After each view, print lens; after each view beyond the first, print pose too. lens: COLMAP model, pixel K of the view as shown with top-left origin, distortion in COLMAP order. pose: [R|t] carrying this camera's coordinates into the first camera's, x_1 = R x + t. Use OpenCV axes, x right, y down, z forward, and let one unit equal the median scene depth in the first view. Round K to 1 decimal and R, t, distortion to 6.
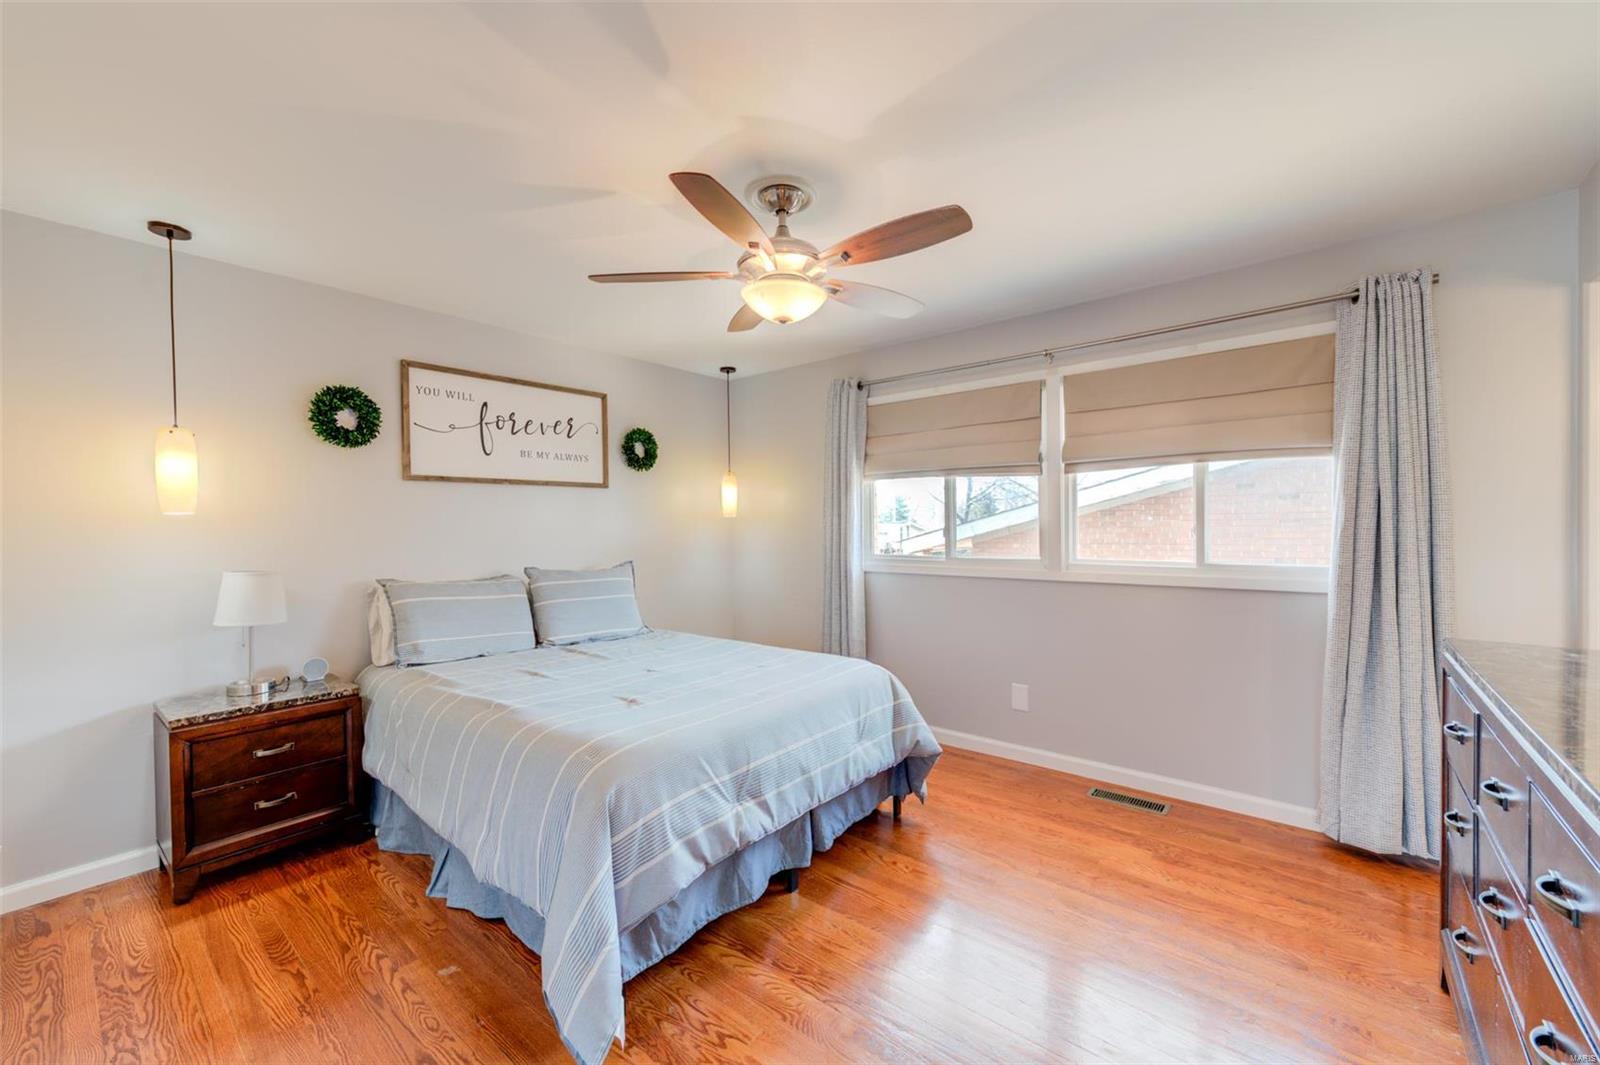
lens RADIAL K [[638.6, 0, 803.7], [0, 638.6, 527.6], [0, 0, 1]] dist [0.027913, -0.000029]
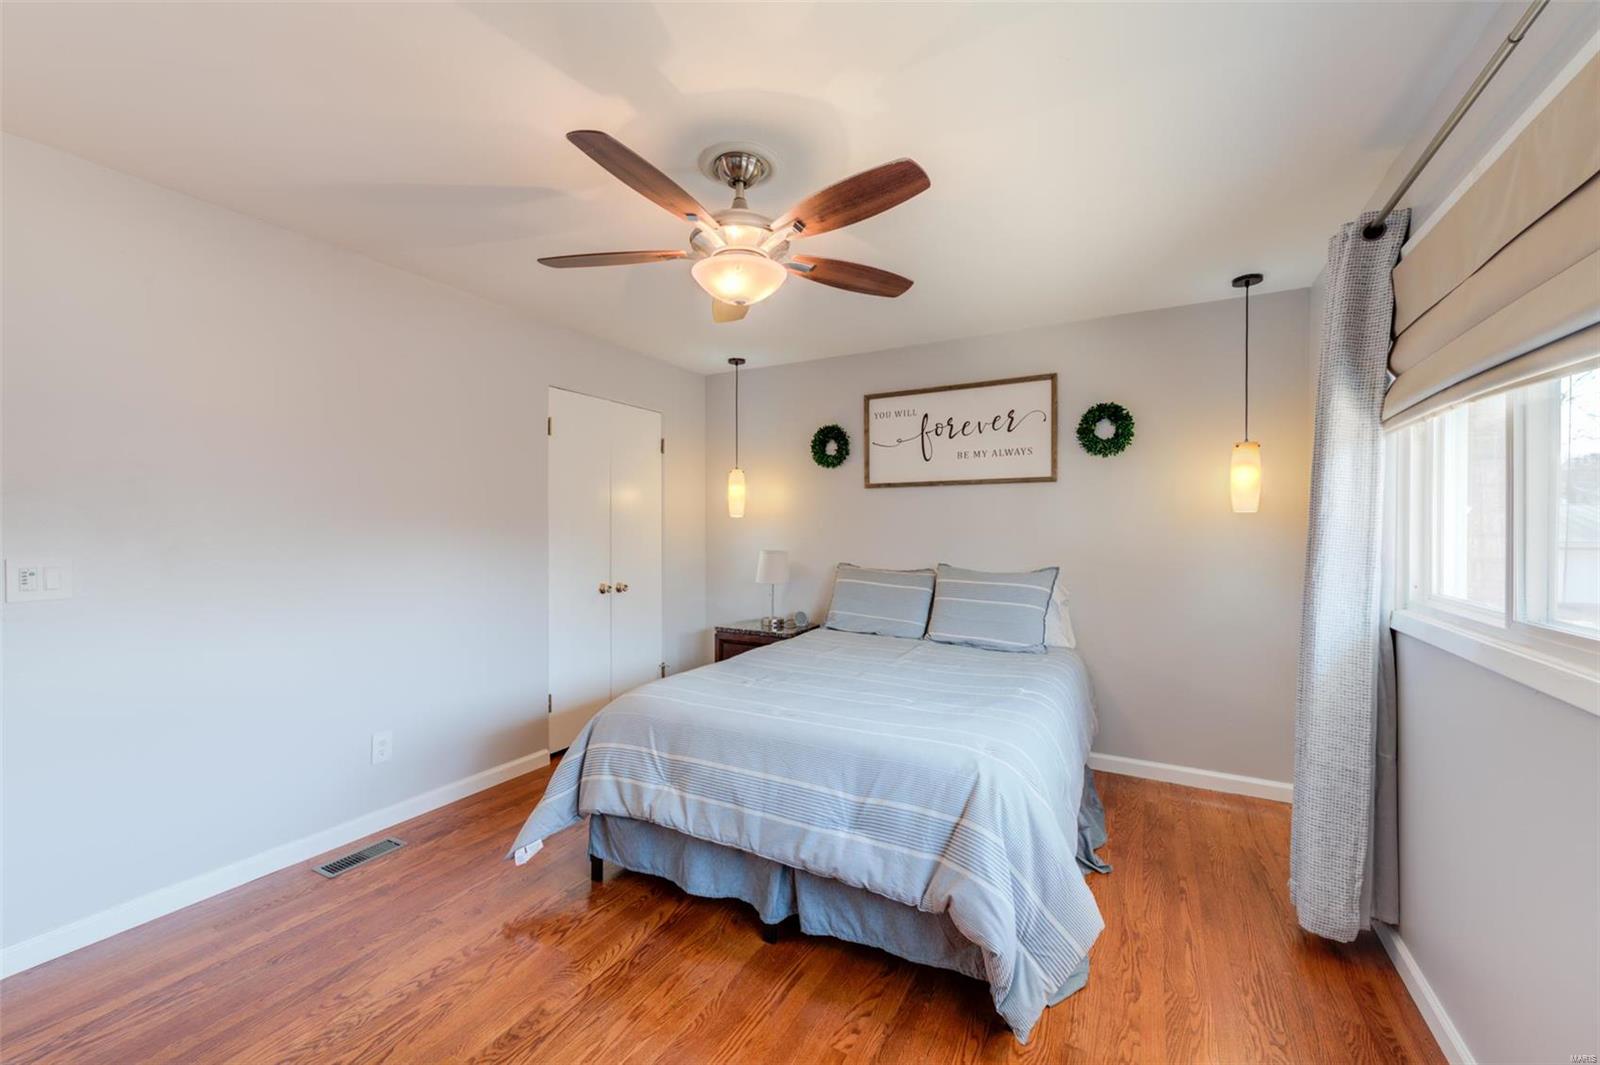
lens RADIAL K [[632.9, 0, 800.0], [0, 632.9, 532.5], [0, 0, 1]] dist [0.001337, -0.000108]
pose [[0.174526, 0.015409, -0.984532, 0.598422], [-0.012305, 0.999834, 0.013467, -0.000902], [0.984576, 0.009765, 0.174686, 0.644444]]
